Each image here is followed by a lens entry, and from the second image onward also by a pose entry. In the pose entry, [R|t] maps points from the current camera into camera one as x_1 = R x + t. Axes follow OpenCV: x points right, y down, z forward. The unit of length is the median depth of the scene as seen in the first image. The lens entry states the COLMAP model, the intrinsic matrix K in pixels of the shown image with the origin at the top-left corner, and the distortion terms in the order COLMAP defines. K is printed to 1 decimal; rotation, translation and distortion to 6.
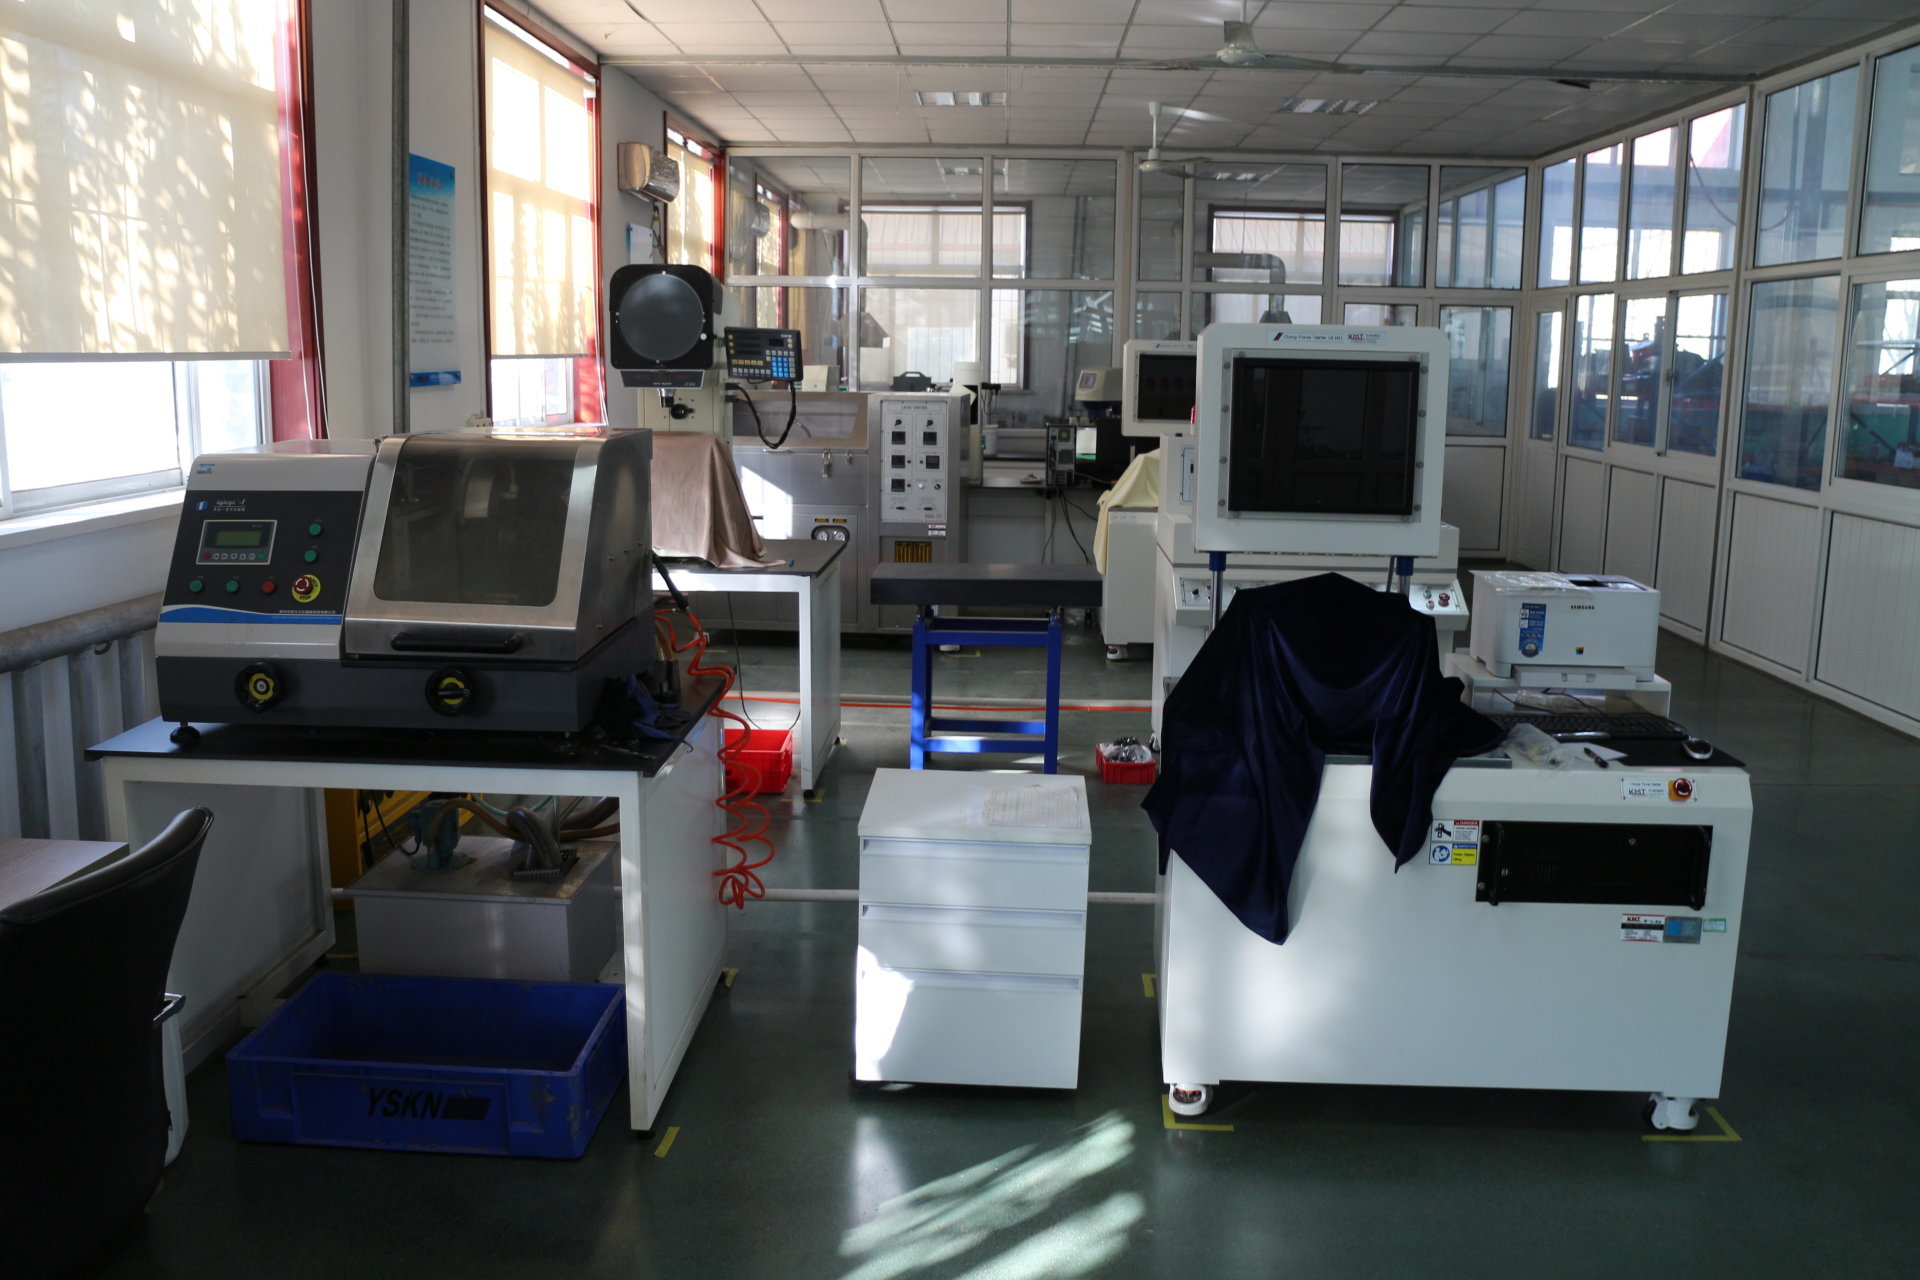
lens RADIAL K [[1569.9, 0, 960.0], [0, 1569.9, 640.0], [0, 0, 1]] dist [-0.158535, 0.120079]
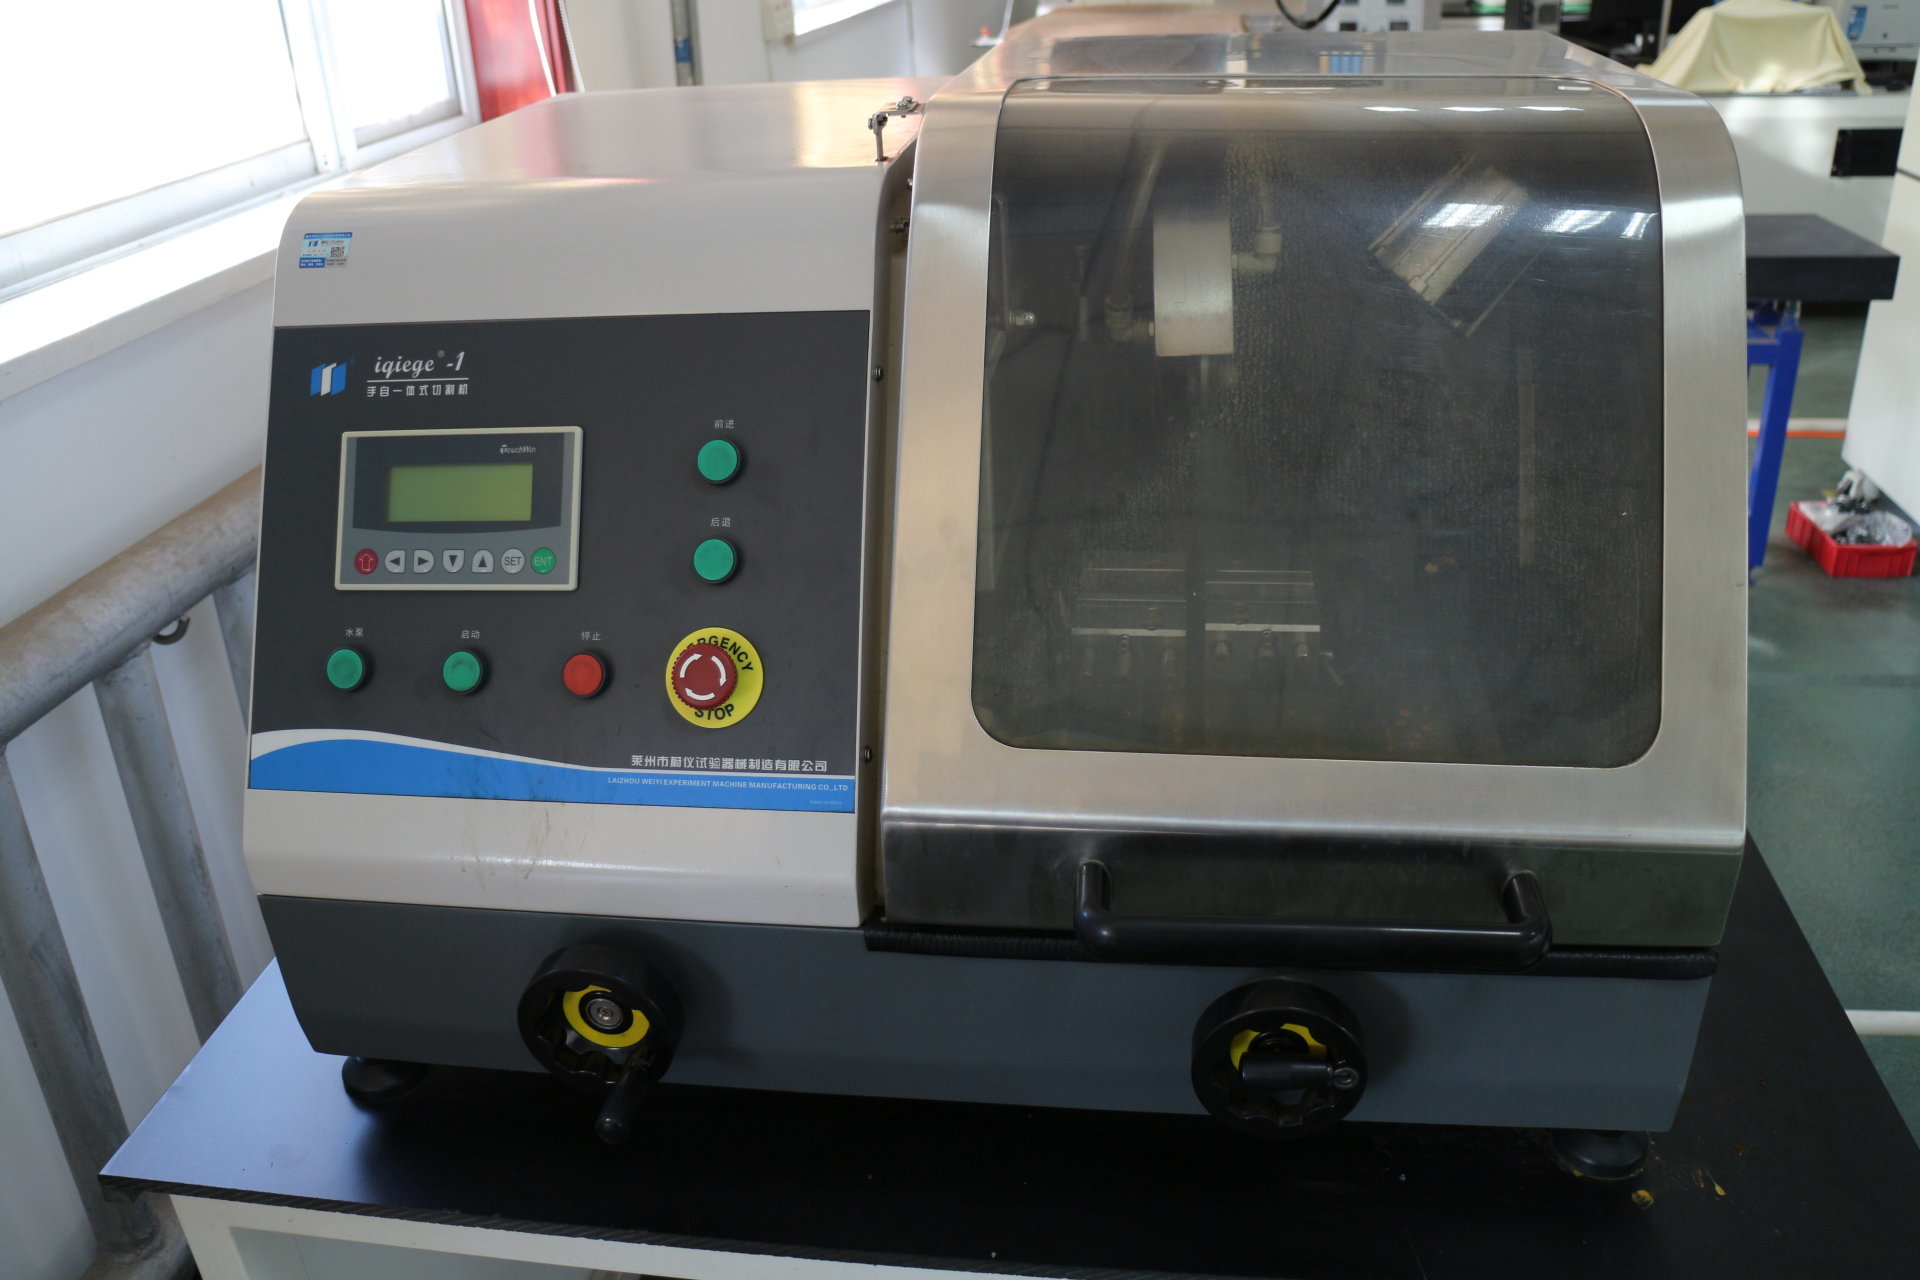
lens RADIAL K [[1569.9, 0, 960.0], [0, 1569.9, 640.0], [0, 0, 1]] dist [-0.158535, 0.120079]
pose [[0.992023, -0.006969, -0.125866, -0.299948], [0.040820, 0.962432, 0.268438, -0.102971], [0.119267, -0.271434, 0.955039, 0.633191]]
